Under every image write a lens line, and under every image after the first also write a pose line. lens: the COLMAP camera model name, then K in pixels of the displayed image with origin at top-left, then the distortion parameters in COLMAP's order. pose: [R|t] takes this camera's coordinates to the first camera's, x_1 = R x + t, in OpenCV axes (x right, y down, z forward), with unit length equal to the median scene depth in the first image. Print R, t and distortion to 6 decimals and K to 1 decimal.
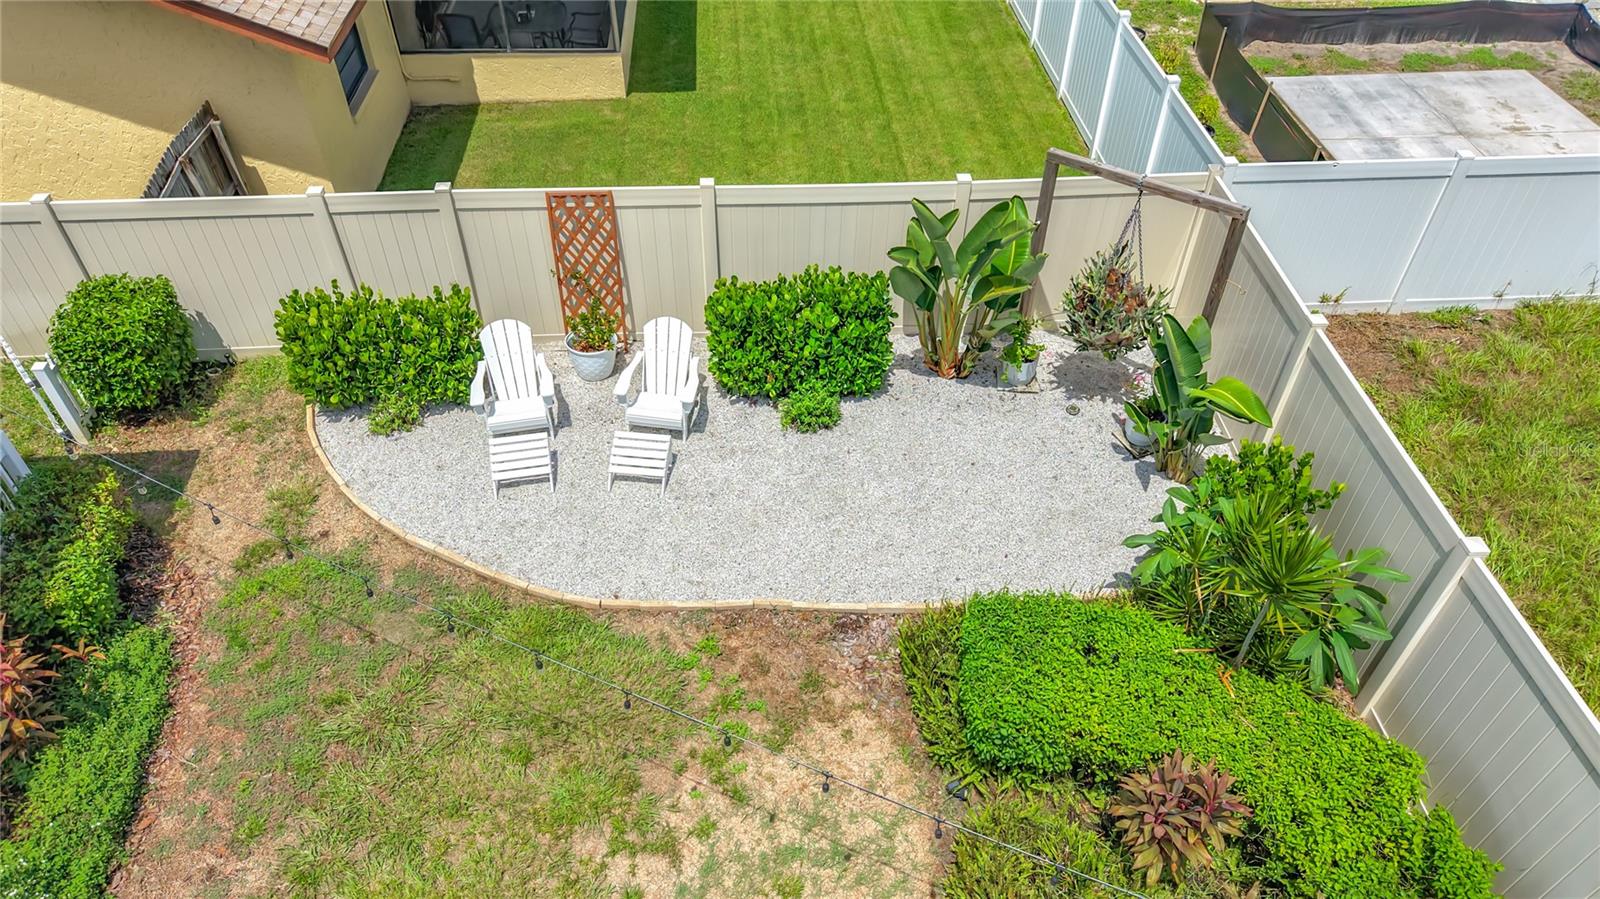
lens RADIAL K [[1122.2, 0, 800.0], [0, 1122.2, 449.5], [0, 0, 1]] dist [0.033321, -0.002880]
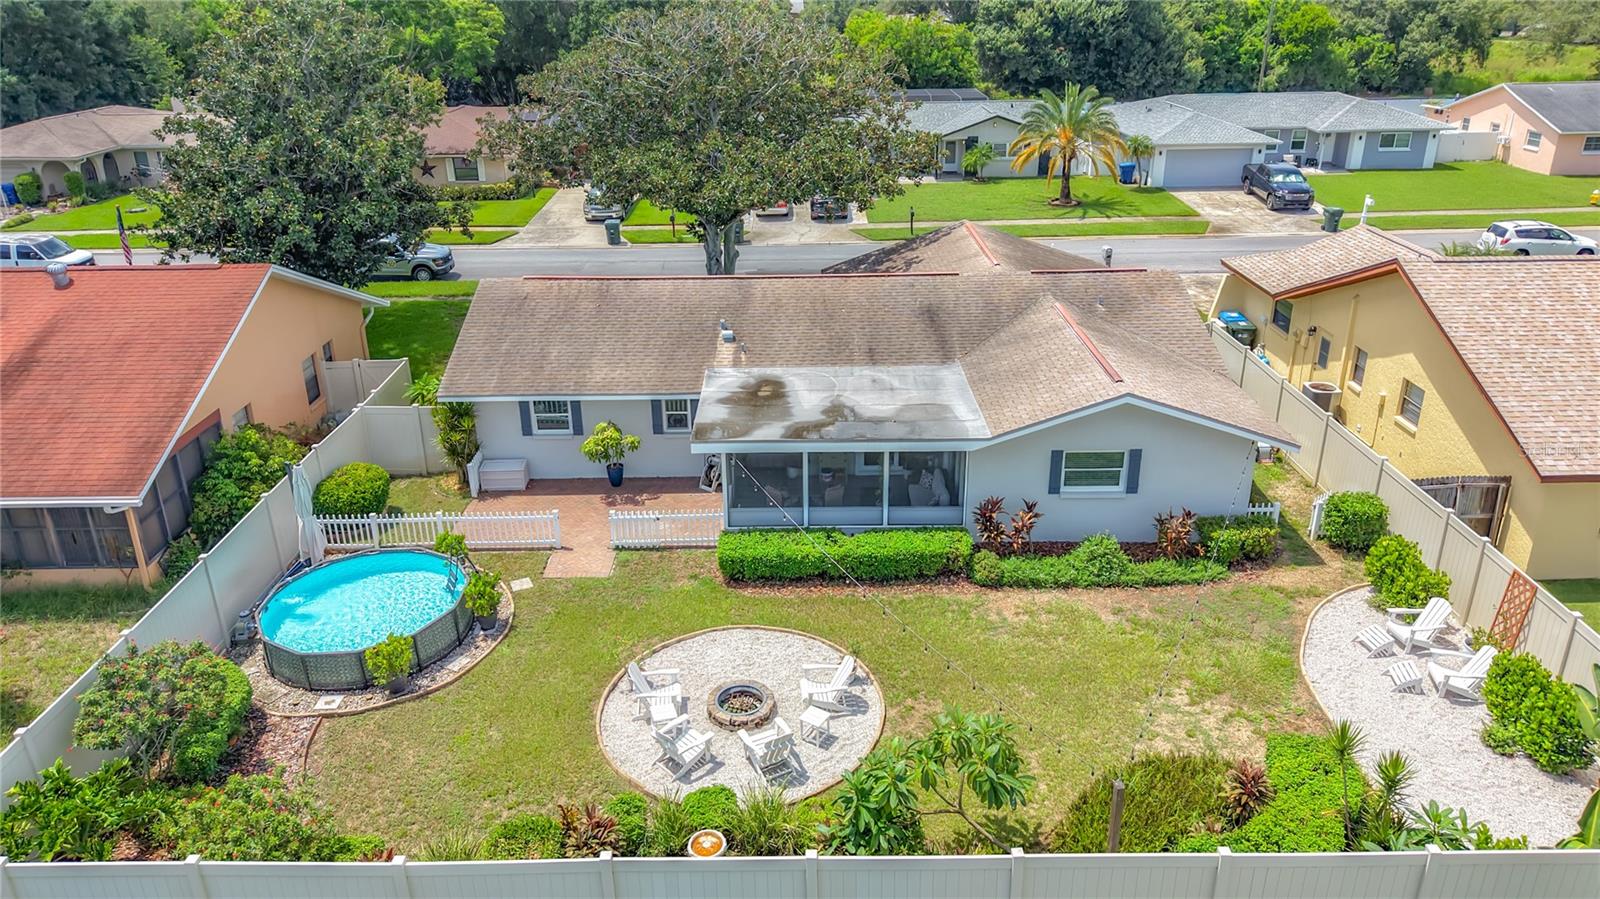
lens RADIAL K [[1122.2, 0, 800.0], [0, 1122.2, 449.5], [0, 0, 1]] dist [0.033321, -0.002880]
pose [[-0.047288, 0.403500, -0.913757, 1.504363], [-0.664645, 0.670170, 0.330332, -0.203145], [0.745661, 0.622945, 0.236493, -0.447929]]
